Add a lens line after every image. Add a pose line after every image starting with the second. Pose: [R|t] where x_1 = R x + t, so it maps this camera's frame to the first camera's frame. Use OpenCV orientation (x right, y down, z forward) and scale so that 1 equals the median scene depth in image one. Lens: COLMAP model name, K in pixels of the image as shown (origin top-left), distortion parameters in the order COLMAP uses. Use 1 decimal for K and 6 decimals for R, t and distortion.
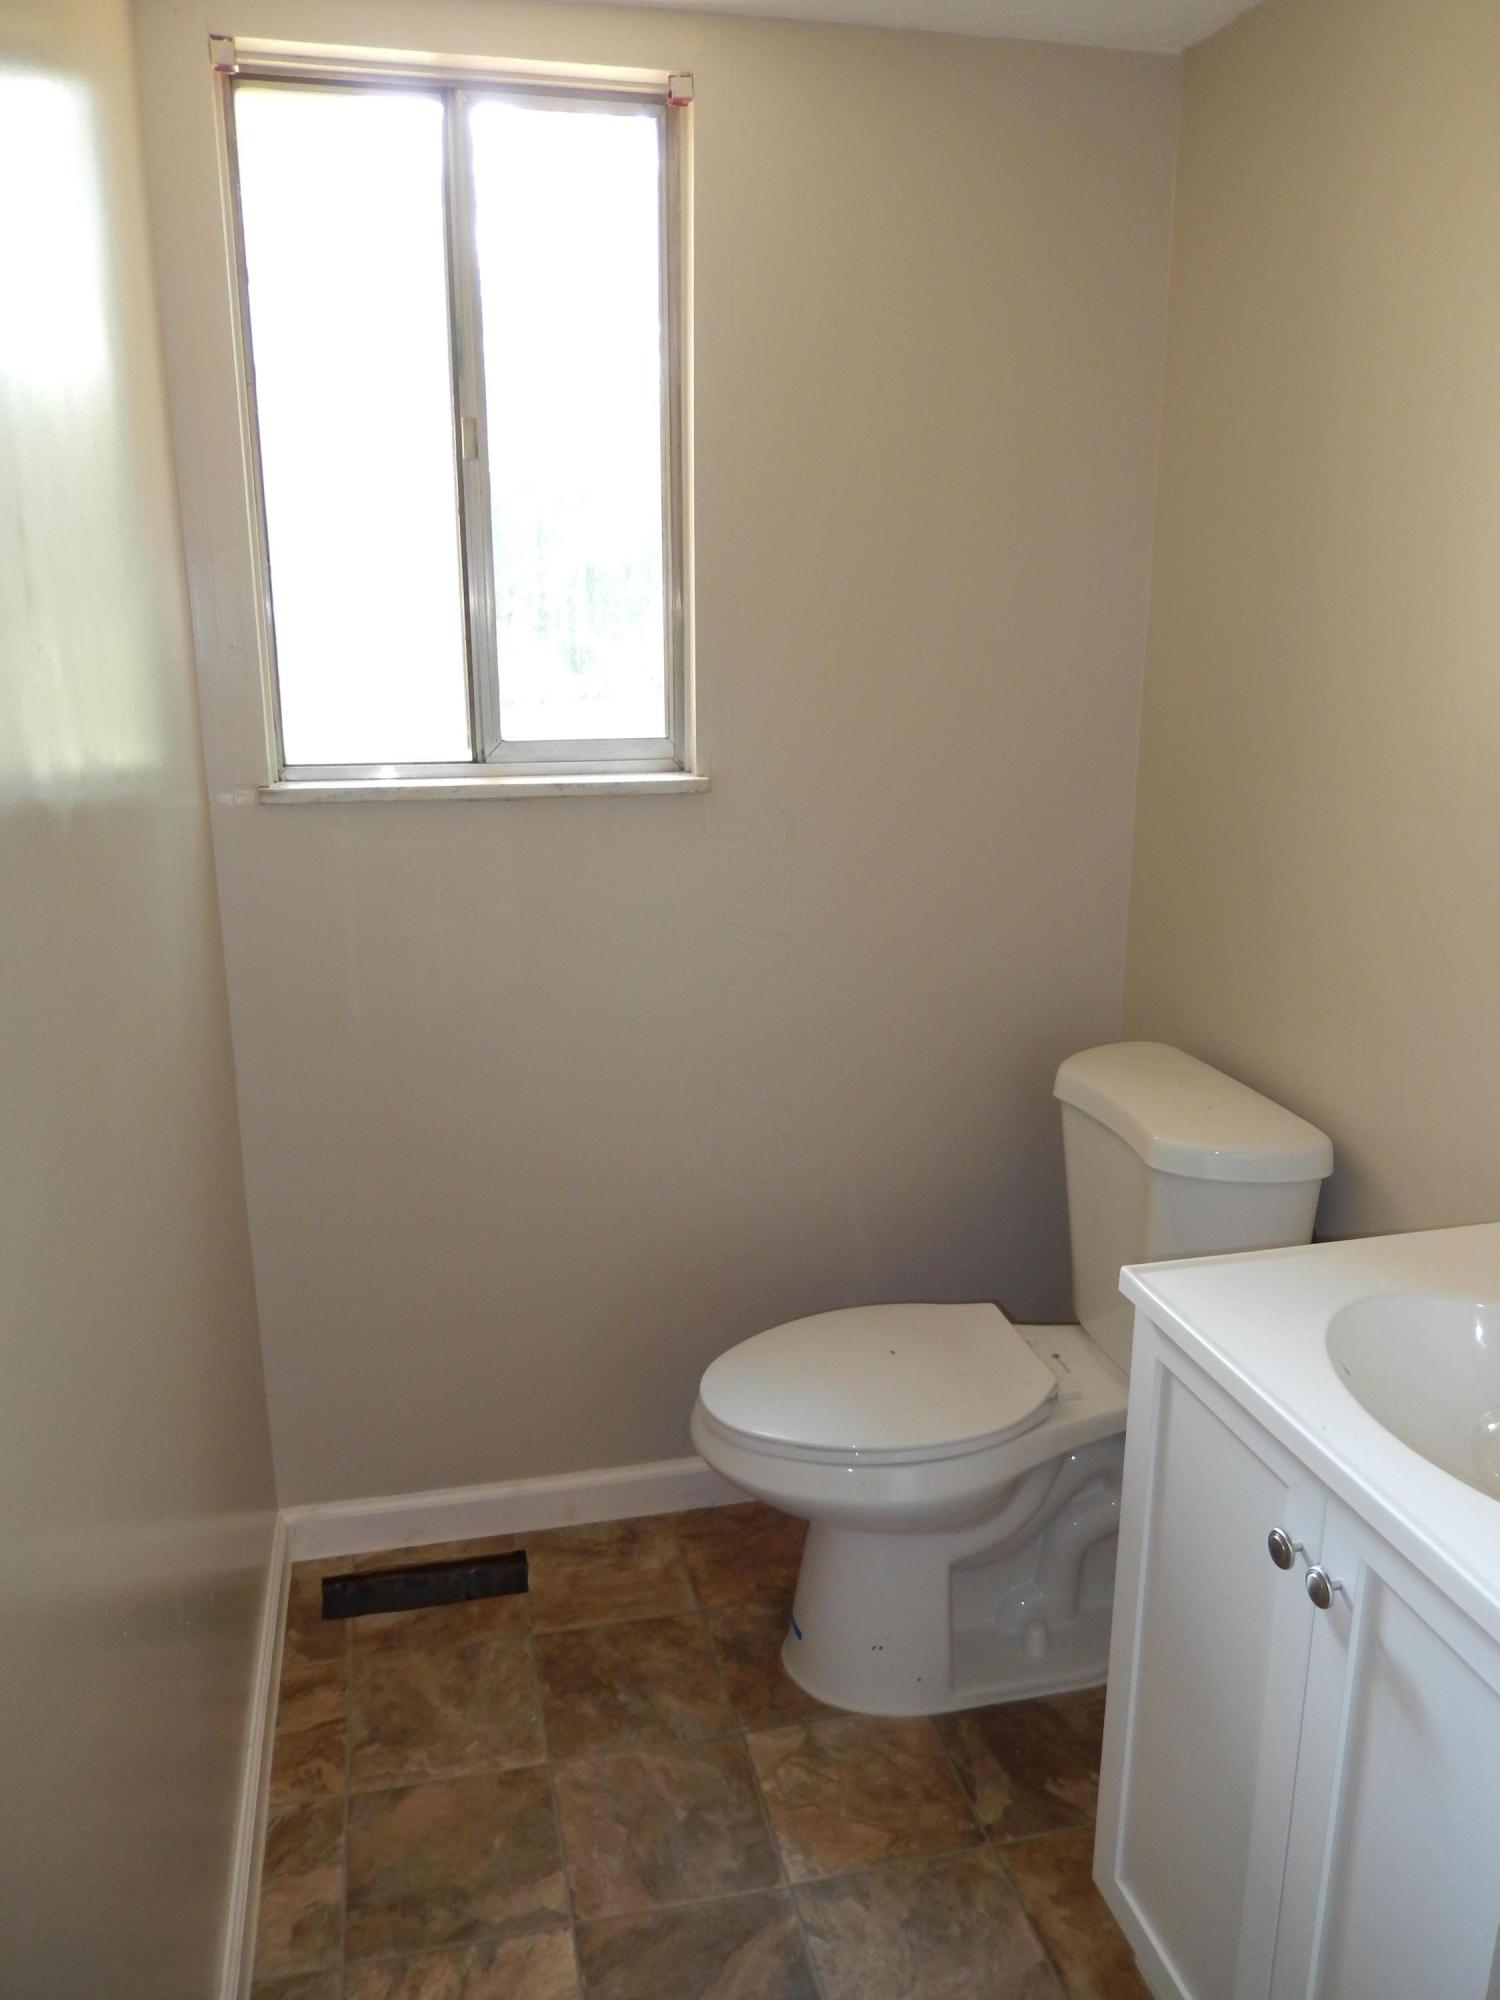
lens RADIAL K [[1494.3, 0, 751.5], [0, 1494.3, 999.6], [0, 0, 1]] dist [-0.001570, -0.000240]
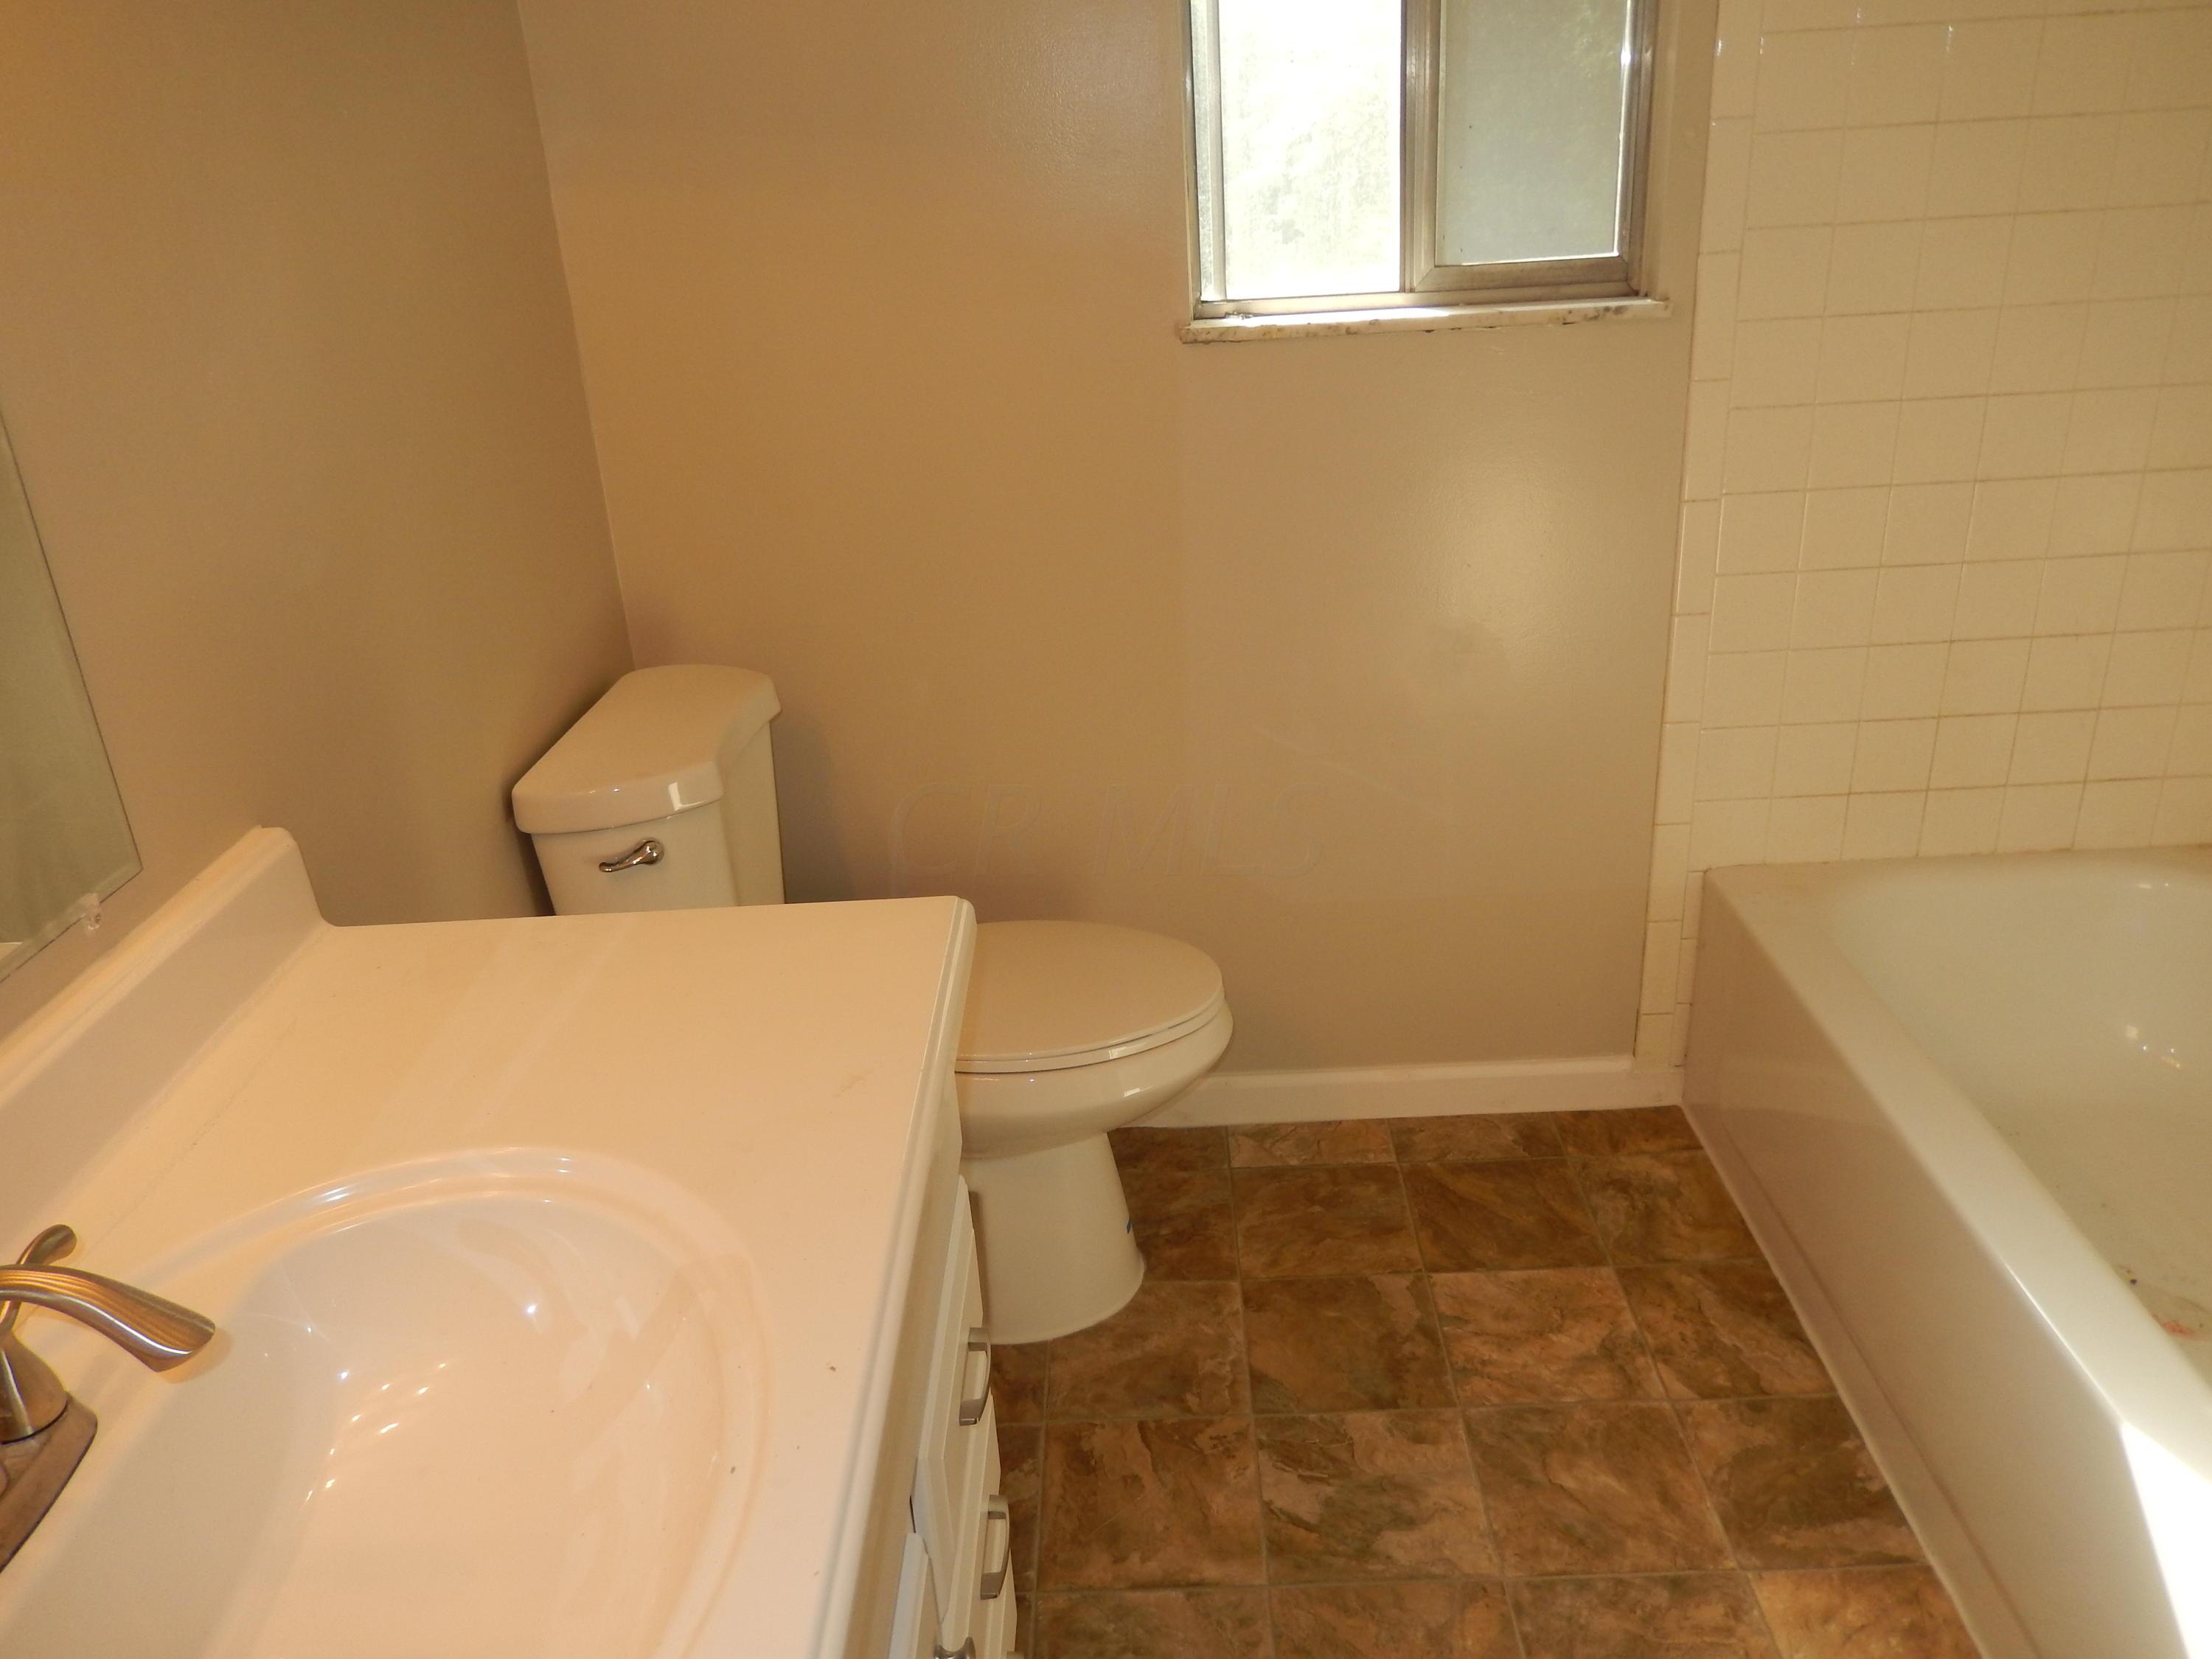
lens RADIAL K [[1652.7, 0, 1113.0], [0, 1652.7, 830.6], [0, 0, 1]] dist [-0.001570, -0.000240]
pose [[0.228293, -0.398158, 0.888455, -1.173615], [0.302316, 0.896435, 0.324052, -0.185757], [-0.925466, 0.194615, 0.325019, 0.724920]]
